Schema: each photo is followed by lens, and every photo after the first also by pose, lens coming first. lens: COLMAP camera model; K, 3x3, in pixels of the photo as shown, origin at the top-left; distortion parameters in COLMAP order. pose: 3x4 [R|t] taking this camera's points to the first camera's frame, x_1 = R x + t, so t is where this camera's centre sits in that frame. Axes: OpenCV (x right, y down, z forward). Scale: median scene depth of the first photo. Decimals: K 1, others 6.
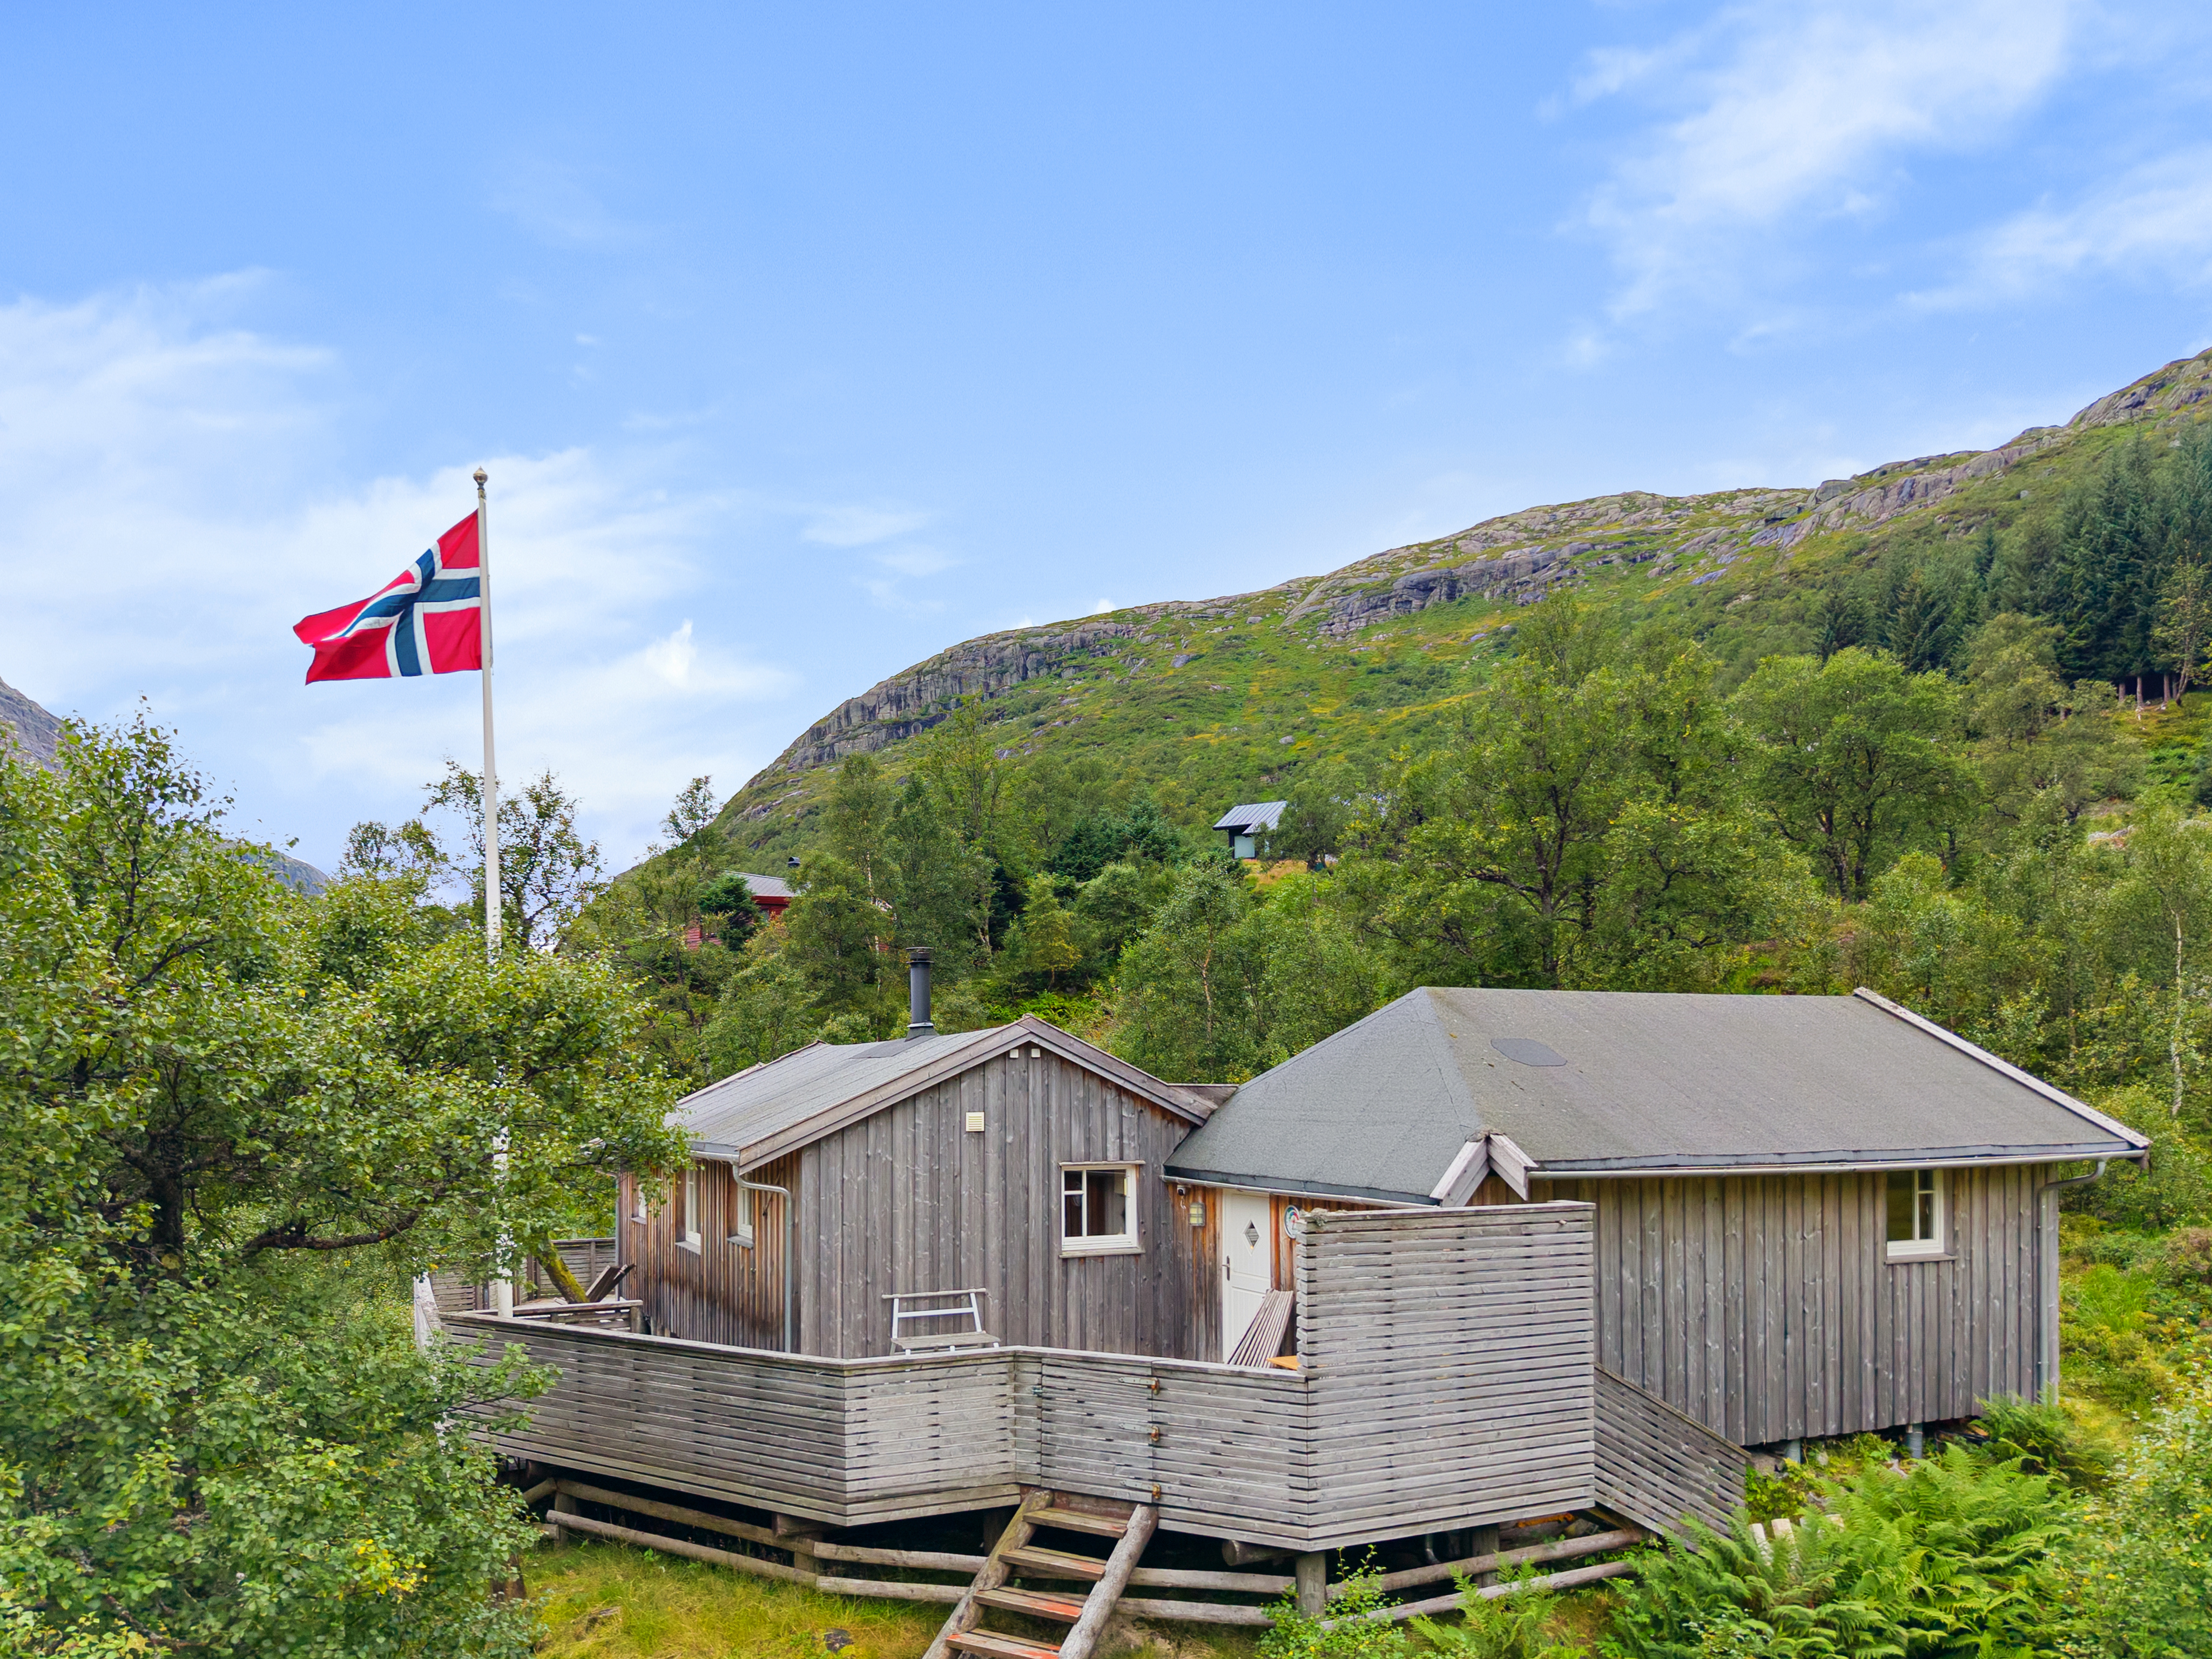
lens RADIAL K [[1623.4, 0, 1134.2], [0, 1623.4, 1117.2], [0, 0, 1]] dist [0.002968, 0.005058]
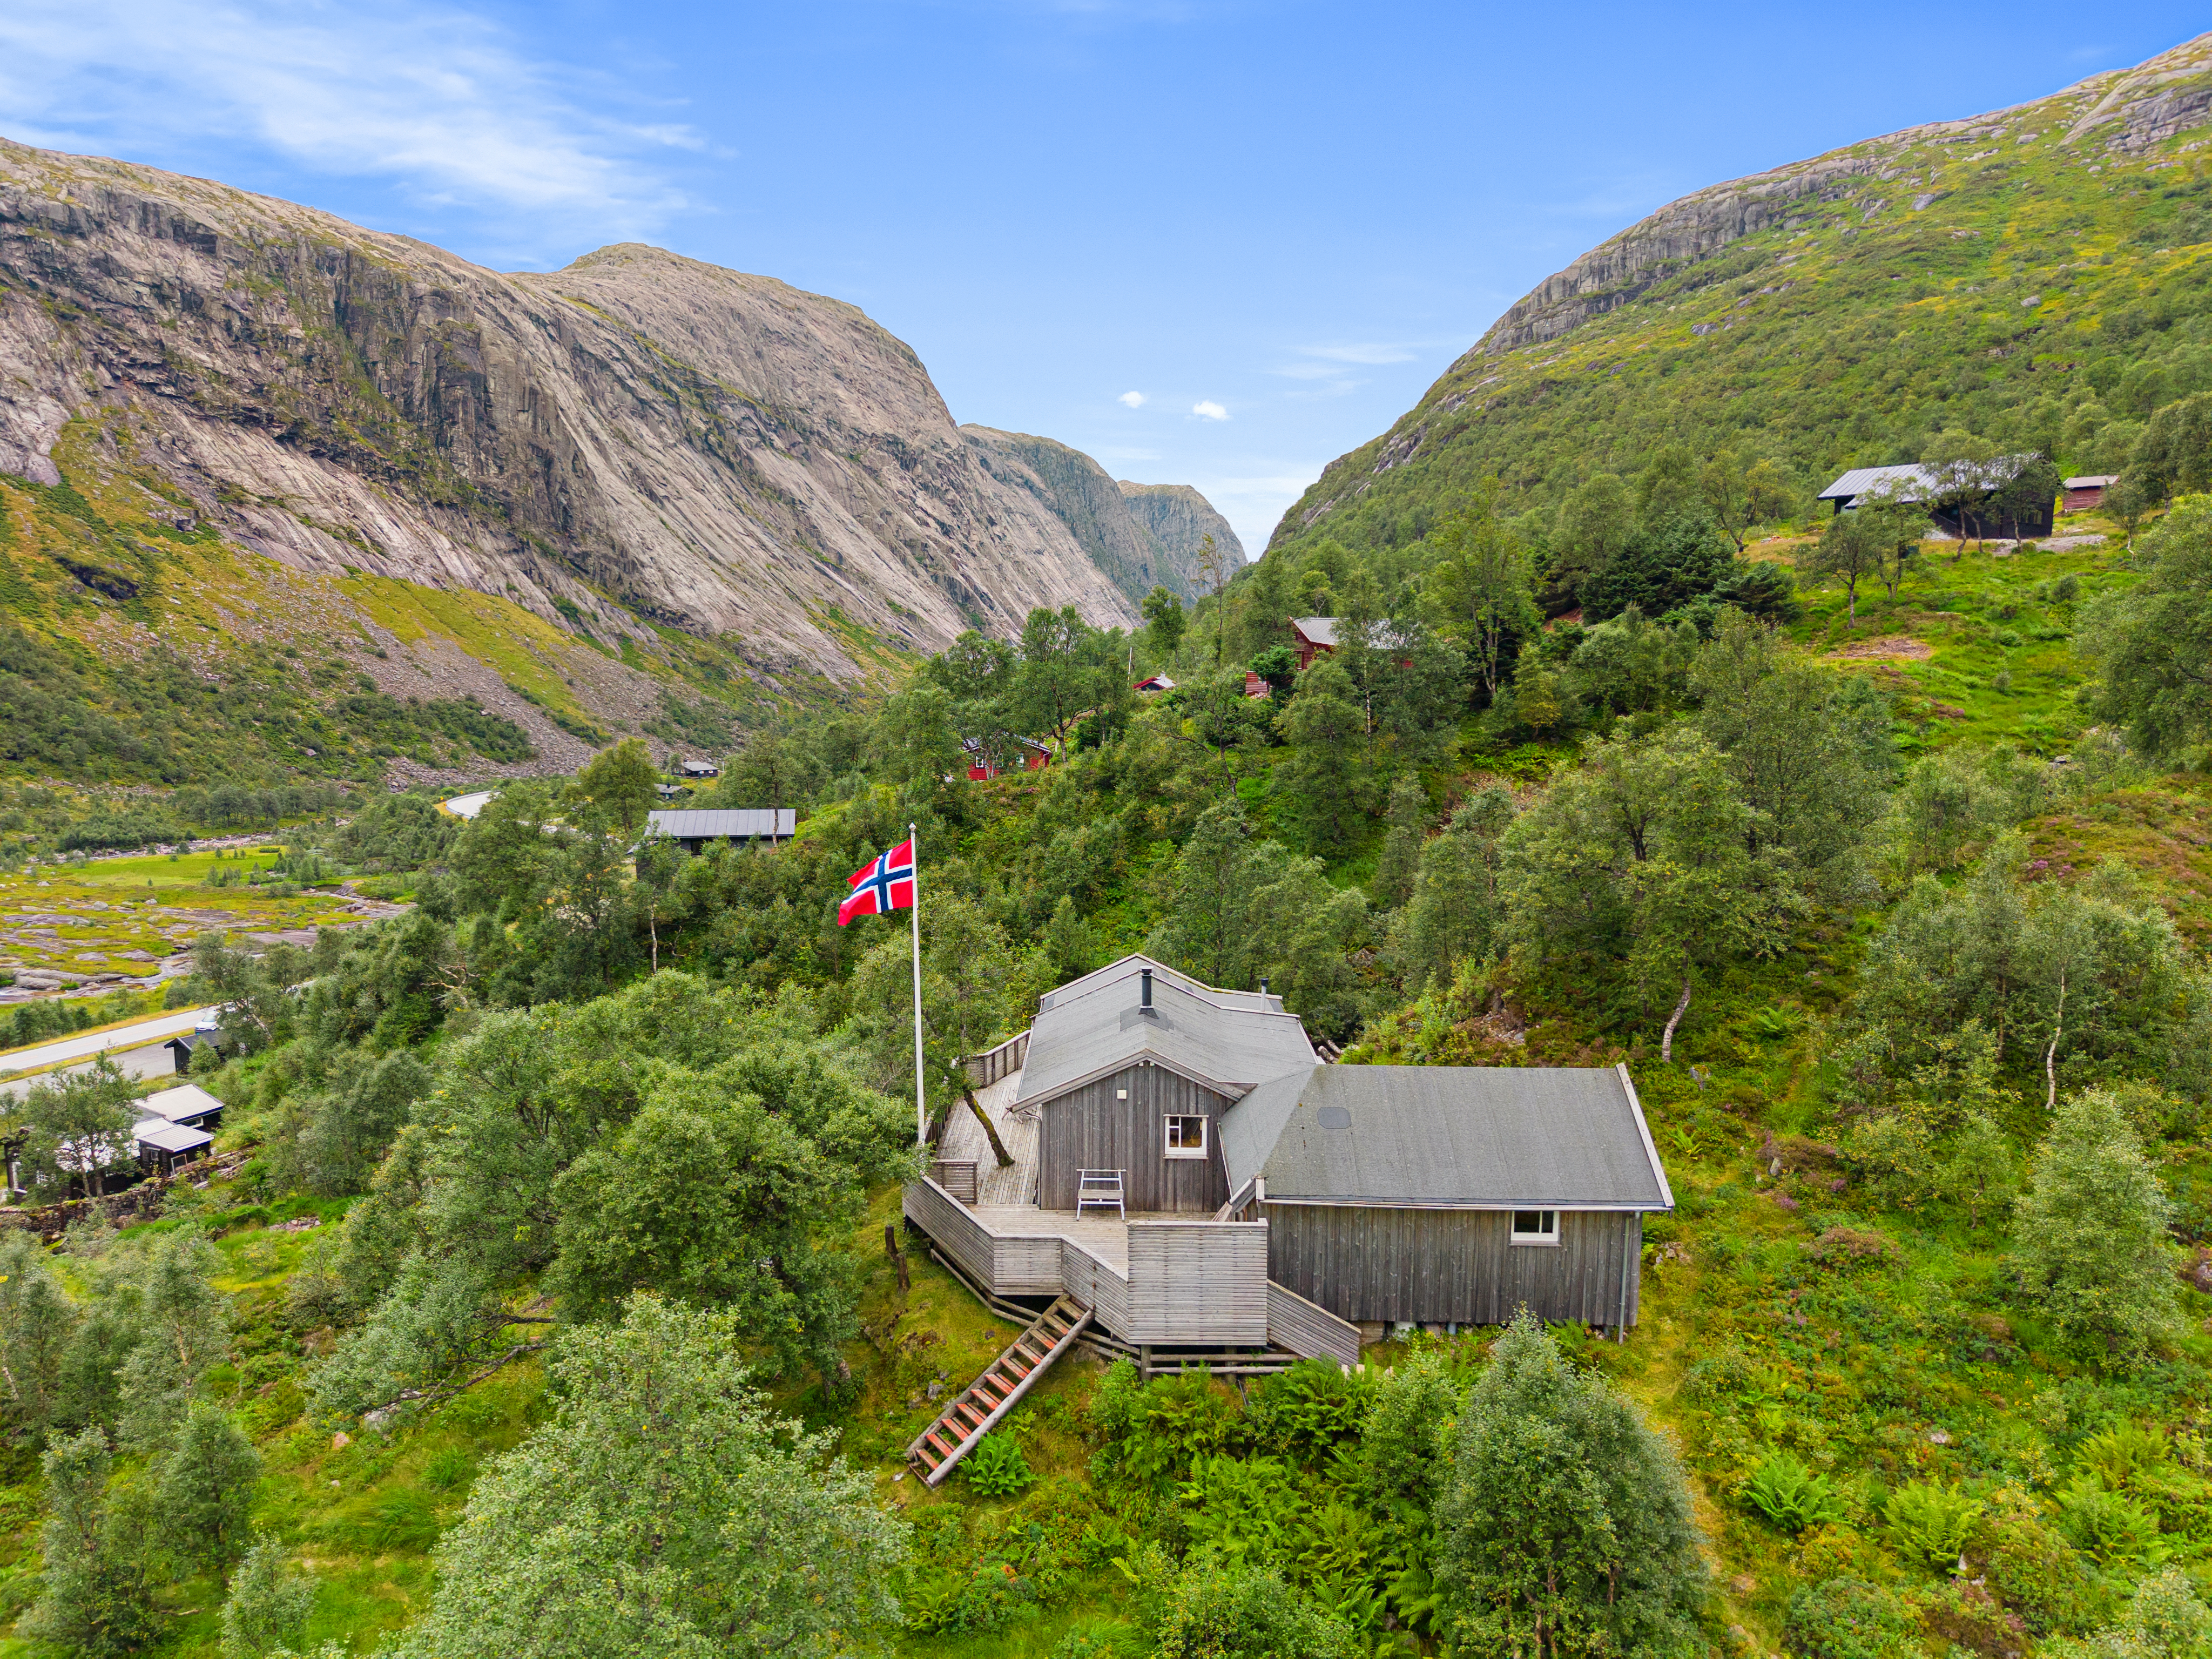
lens RADIAL K [[1595.9, 0, 1051.0], [0, 1595.9, 813.7], [0, 0, 1]] dist [0.027748, -0.023787]
pose [[0.881869, 0.056013, -0.468156, 0.469070], [-0.009548, 0.994836, 0.101041, -0.345030], [0.471398, -0.084635, 0.877850, -0.520408]]
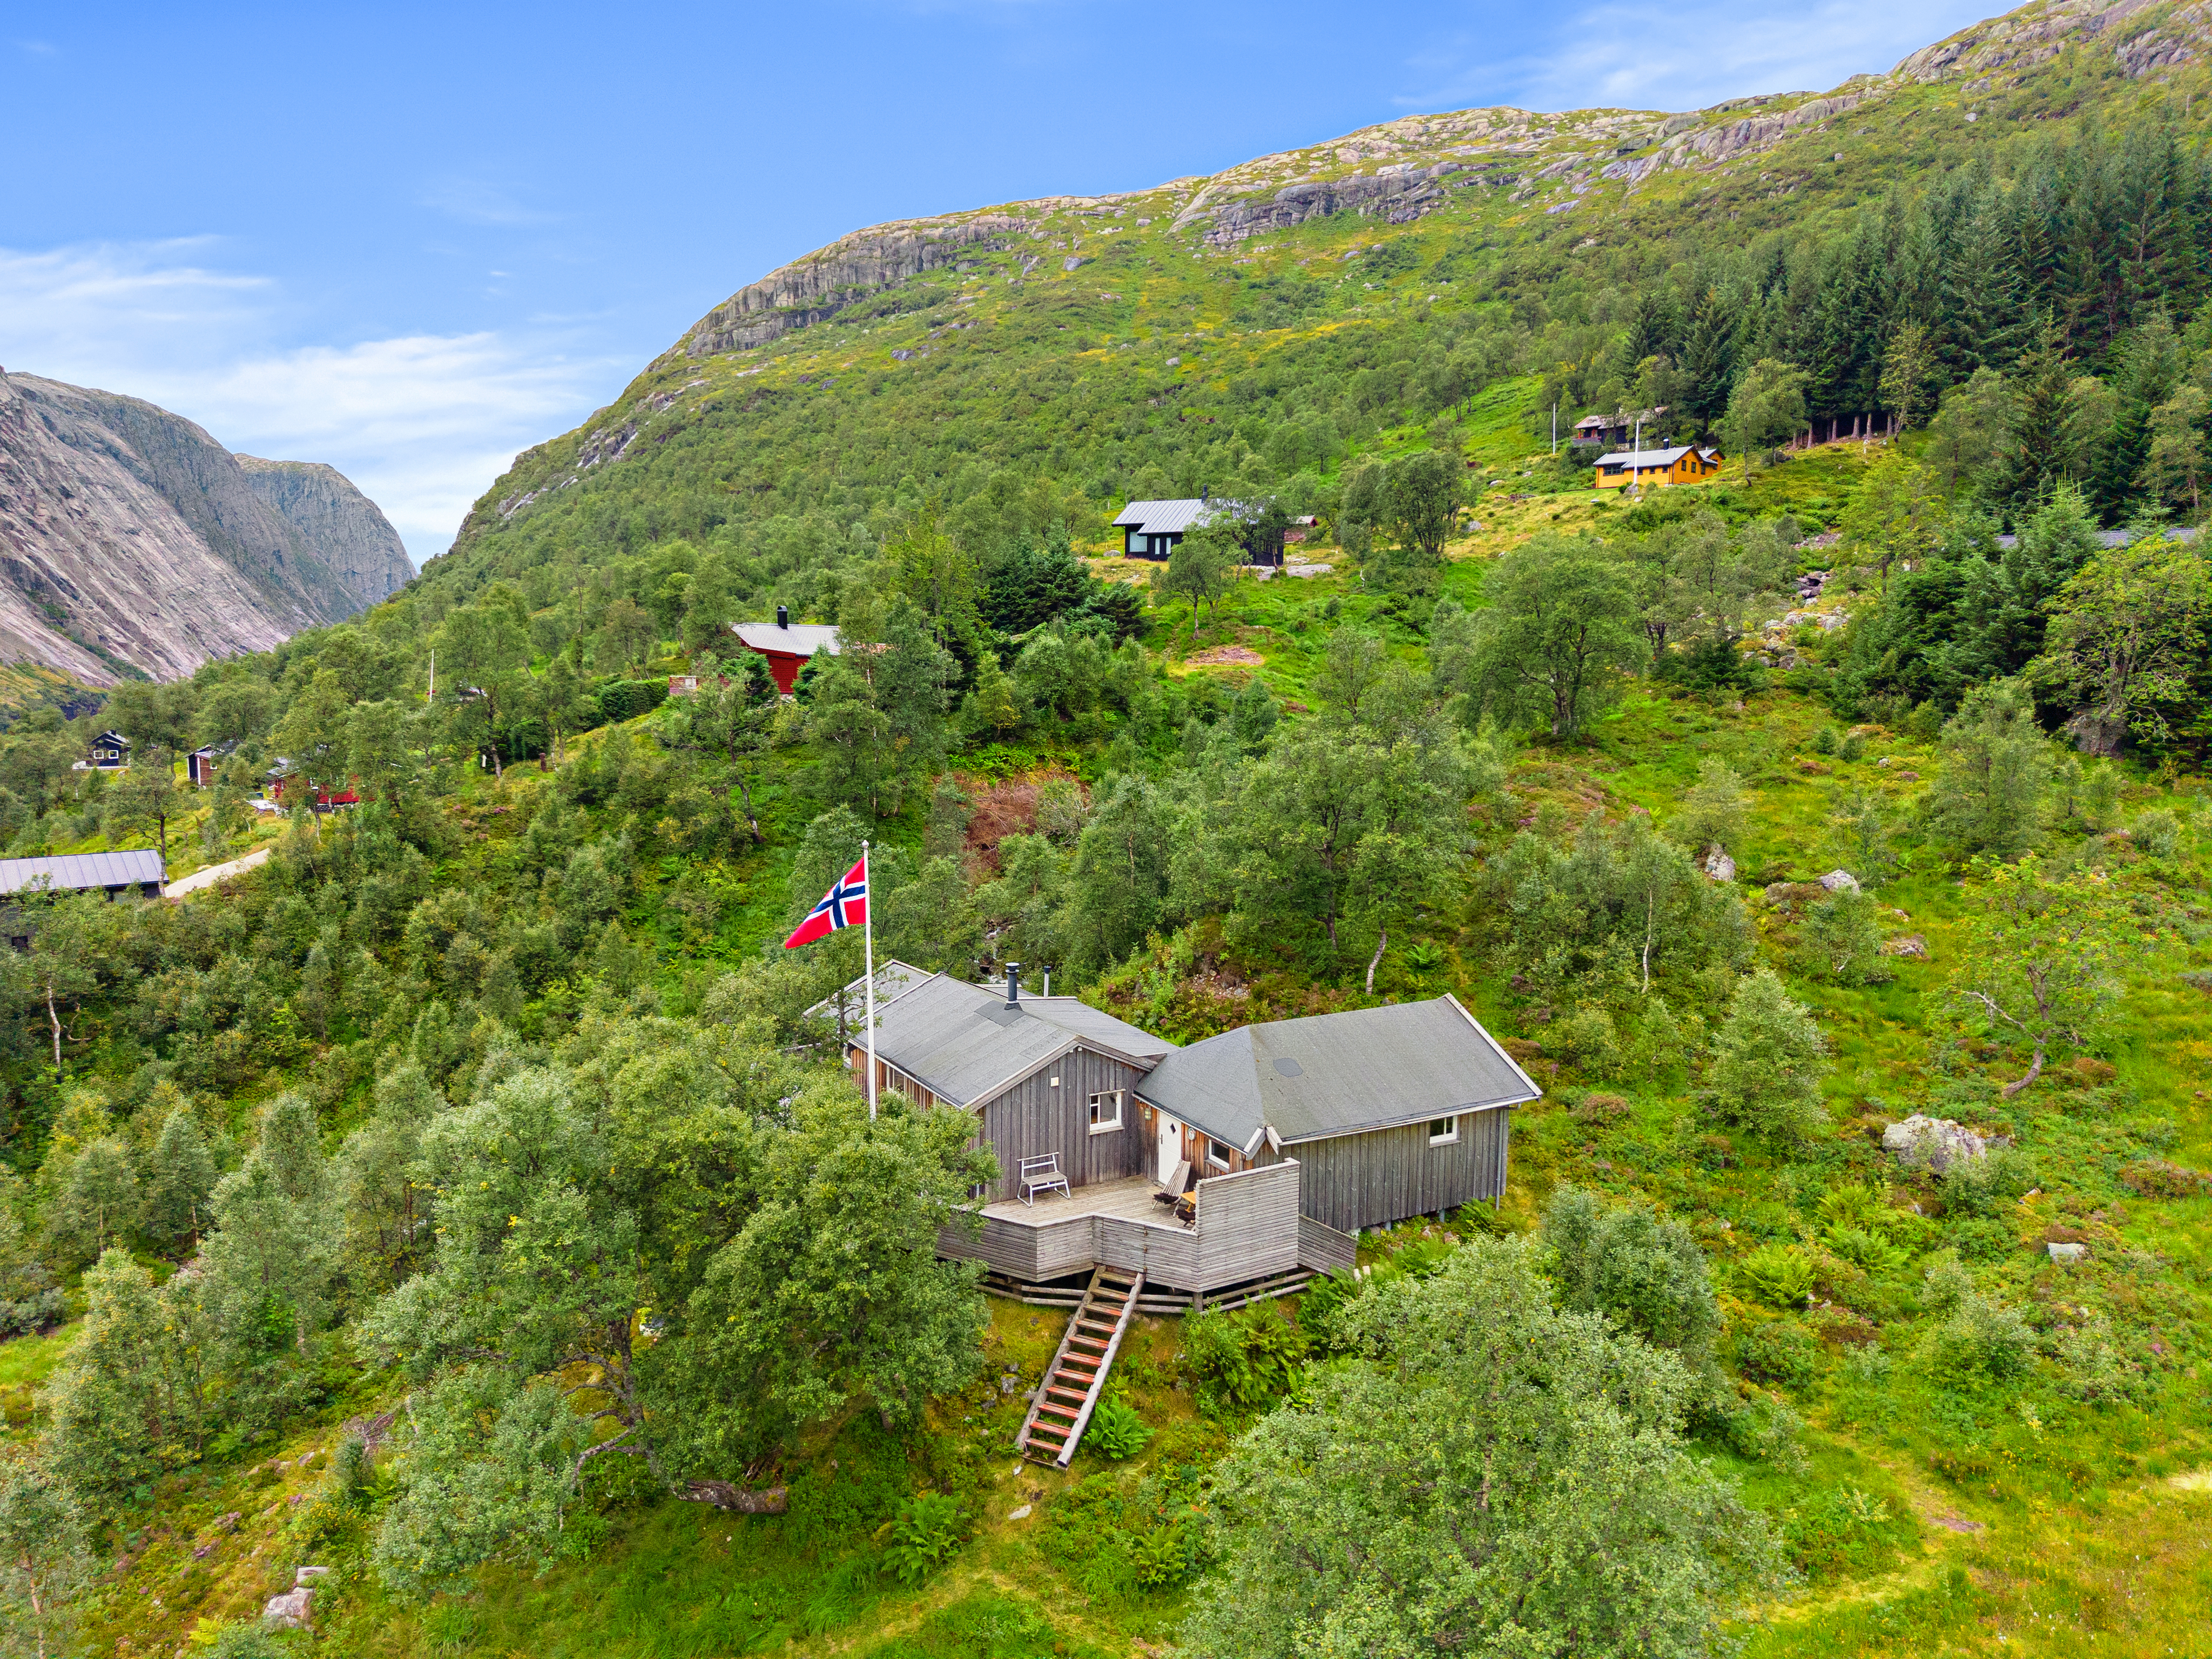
lens RADIAL K [[1595.9, 0, 1147.4], [0, 1595.9, 800.9], [0, 0, 1]] dist [0.027748, -0.023787]
pose [[0.996662, -0.000606, 0.081631, -0.089565], [-0.006719, 0.995971, 0.089425, -0.356442], [-0.081356, -0.089675, 0.992643, -0.731920]]
